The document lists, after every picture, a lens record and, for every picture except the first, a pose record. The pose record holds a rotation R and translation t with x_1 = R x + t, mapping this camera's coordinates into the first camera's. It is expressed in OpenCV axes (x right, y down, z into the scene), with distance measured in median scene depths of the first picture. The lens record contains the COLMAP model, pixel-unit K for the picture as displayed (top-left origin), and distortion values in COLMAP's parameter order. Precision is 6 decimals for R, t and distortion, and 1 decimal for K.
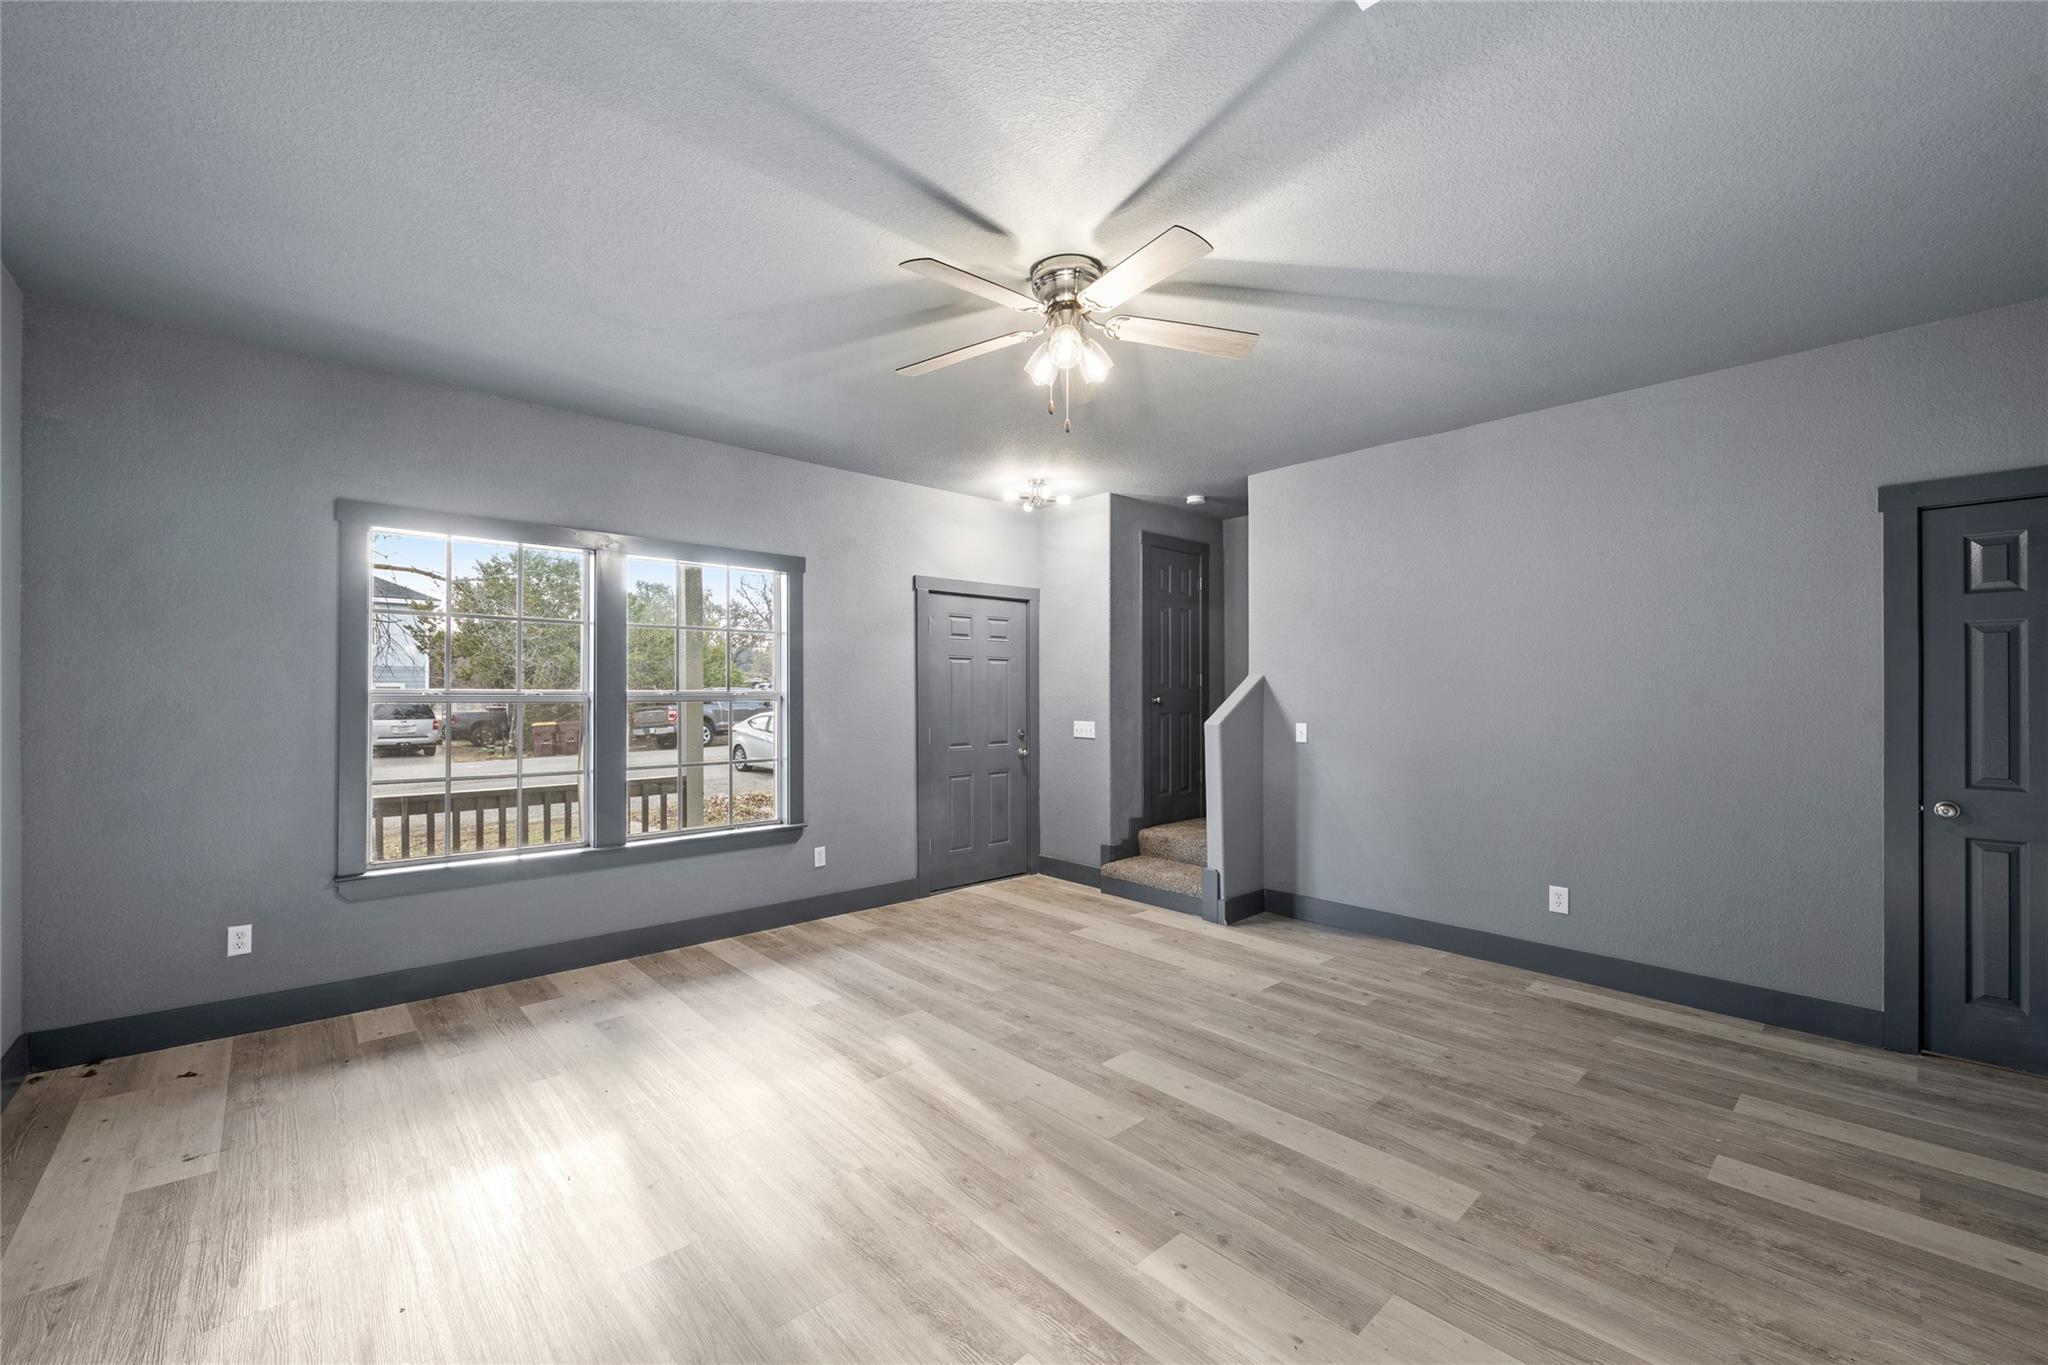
lens RADIAL K [[819.2, 0, 1022.7], [0, 819.2, 686.6], [0, 0, 1]] dist [0.002302, -0.004287]
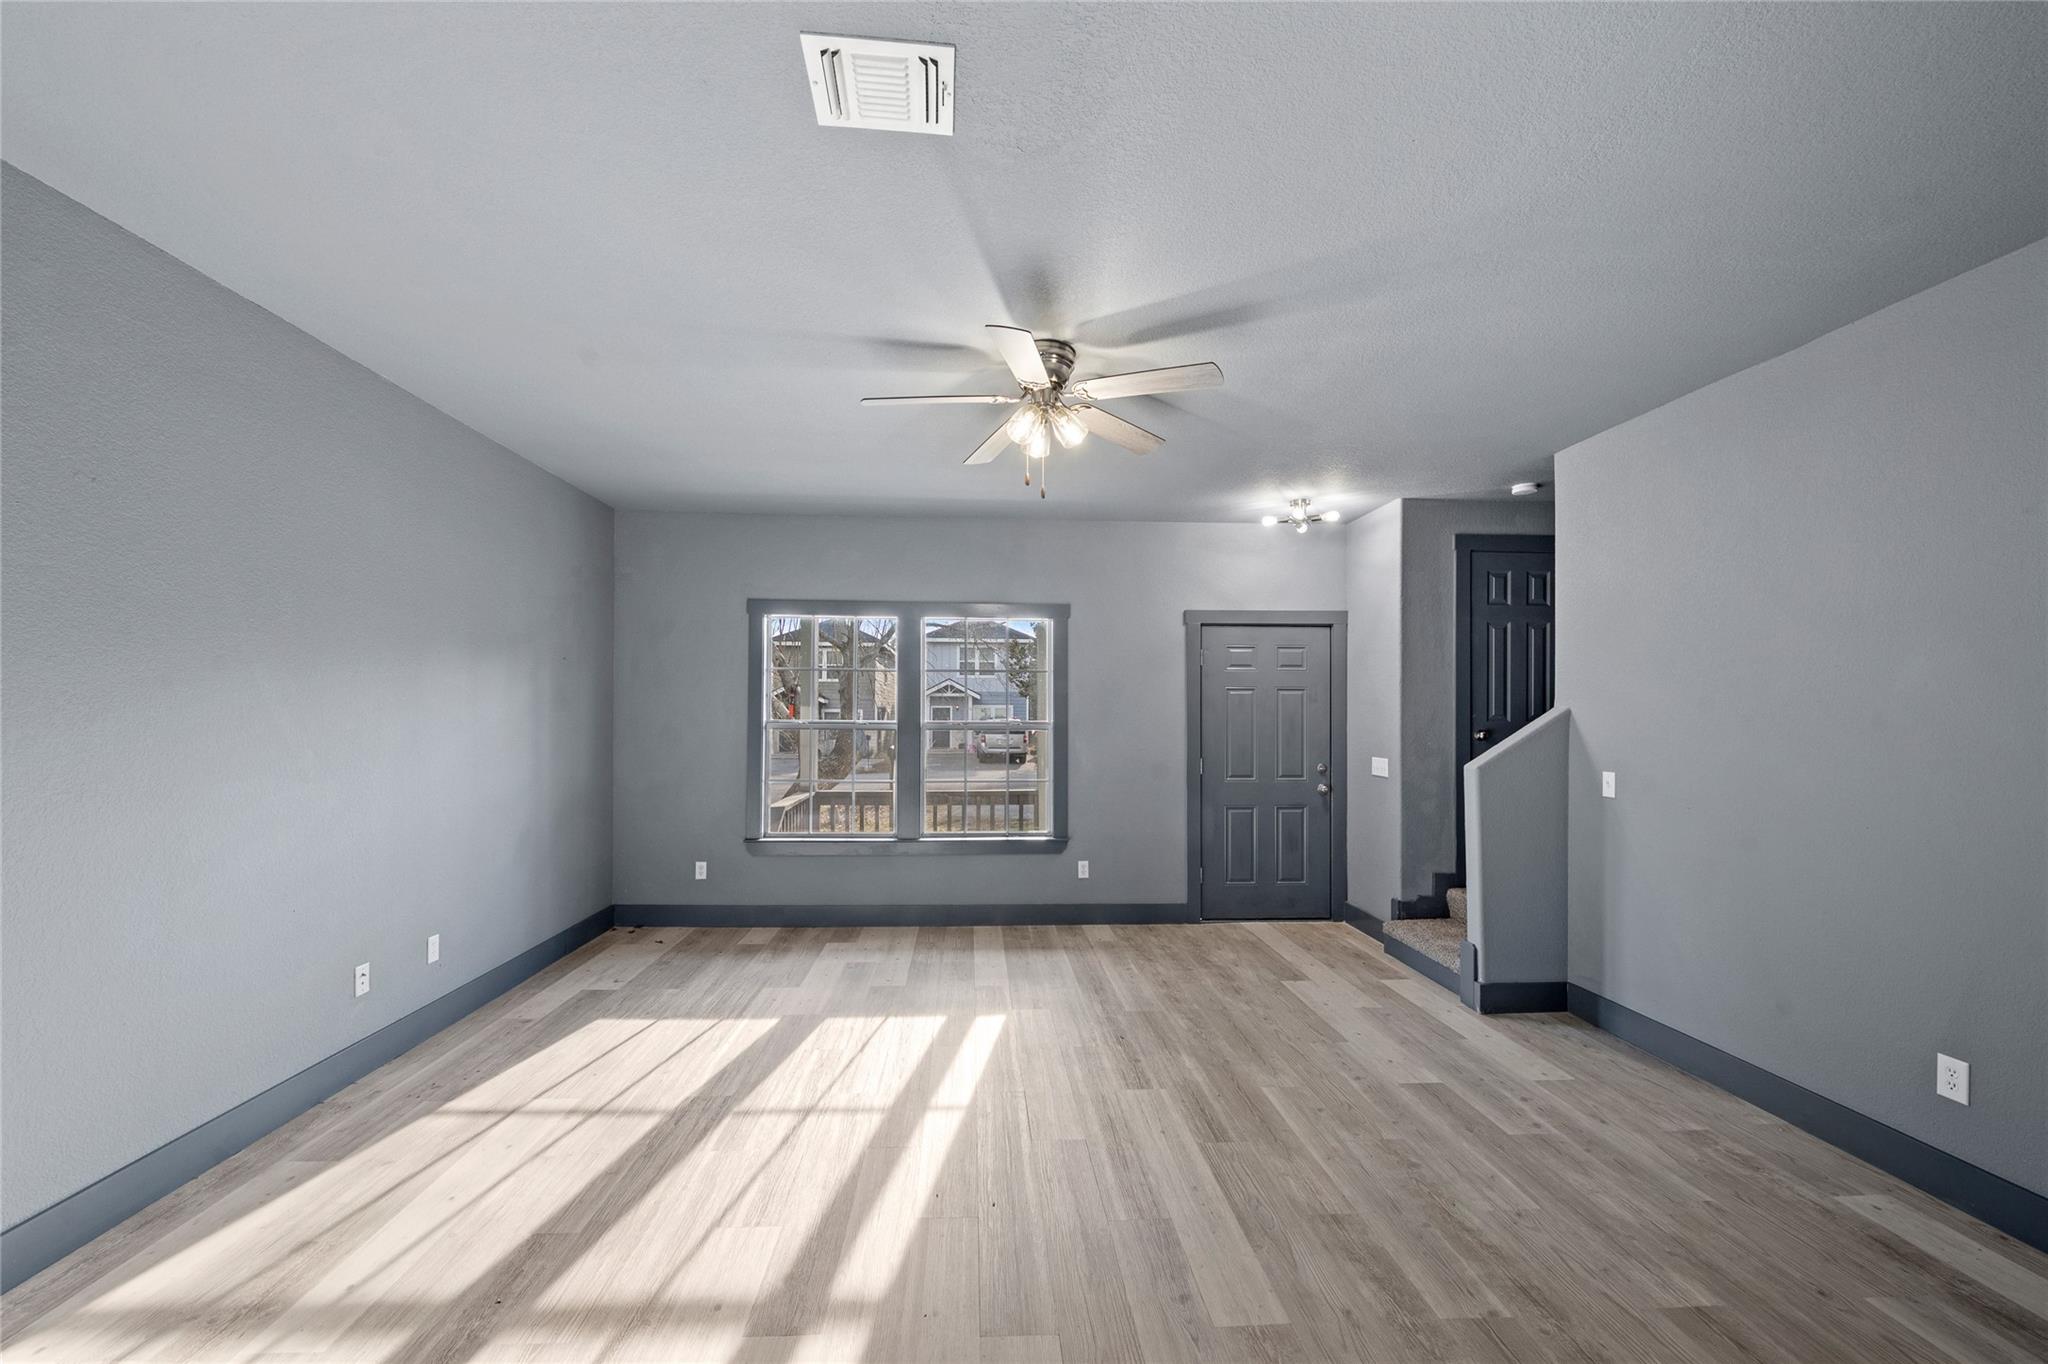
lens RADIAL K [[828.0, 0, 1018.0], [0, 828.0, 716.1], [0, 0, 1]] dist [-0.003116, -0.001114]
pose [[0.776923, 0.007097, -0.629555, 0.506168], [-0.000157, 0.999939, 0.011078, -0.019618], [0.629595, -0.008508, 0.776877, 0.083266]]
